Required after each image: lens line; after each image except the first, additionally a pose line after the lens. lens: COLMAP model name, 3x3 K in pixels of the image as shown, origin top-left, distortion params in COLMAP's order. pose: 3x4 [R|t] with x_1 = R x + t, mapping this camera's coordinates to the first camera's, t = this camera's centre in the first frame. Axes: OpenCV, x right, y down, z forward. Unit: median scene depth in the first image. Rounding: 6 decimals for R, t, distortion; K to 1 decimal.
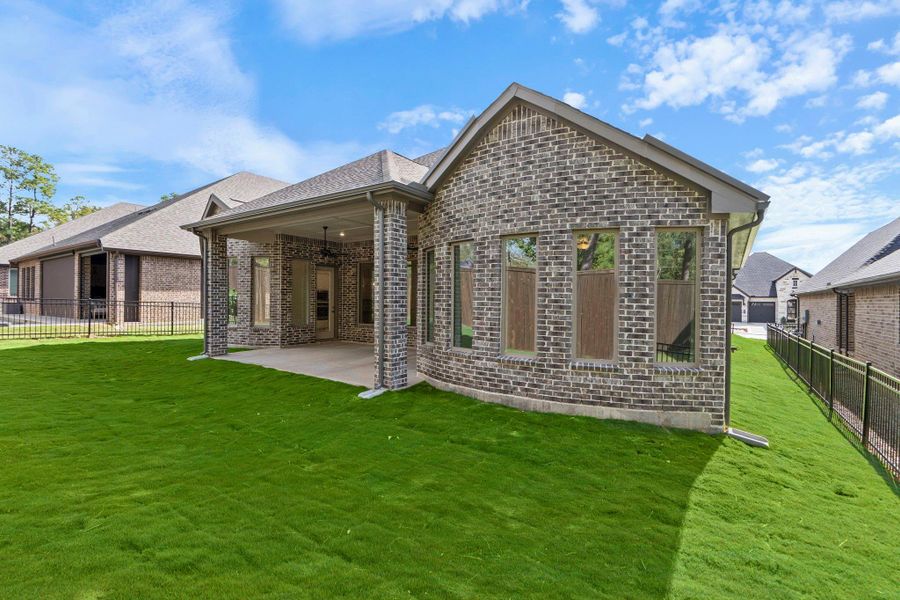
lens RADIAL K [[409.3, 0, 450.0], [0, 409.3, 300.0], [0, 0, 1]] dist [-0.001569, -0.000191]
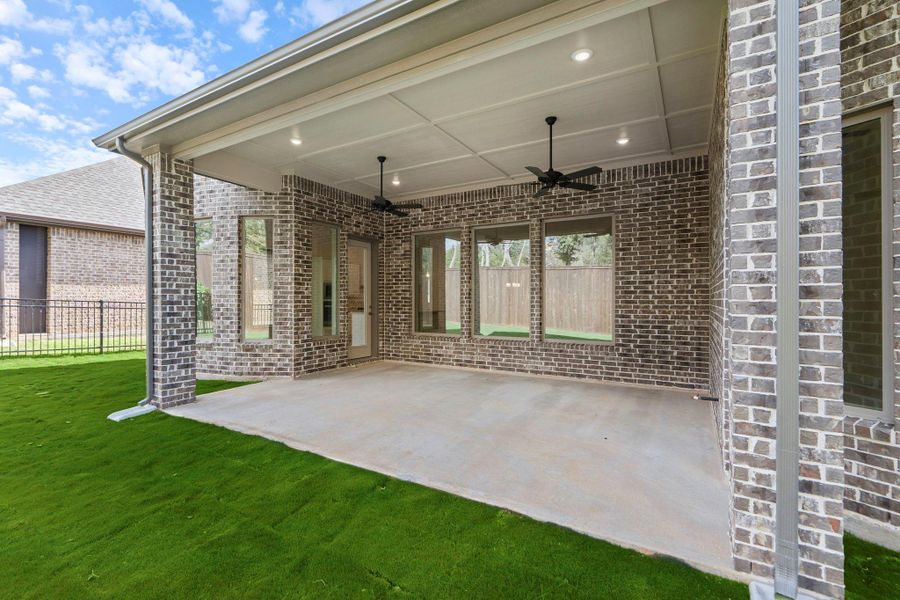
lens RADIAL K [[409.3, 0, 450.0], [0, 409.3, 300.0], [0, 0, 1]] dist [-0.001569, -0.000191]
pose [[0.997661, -0.007447, 0.067951, -0.234646], [0.007559, 0.999970, -0.001401, 0.011036], [-0.067939, 0.001912, 0.997688, 0.420409]]
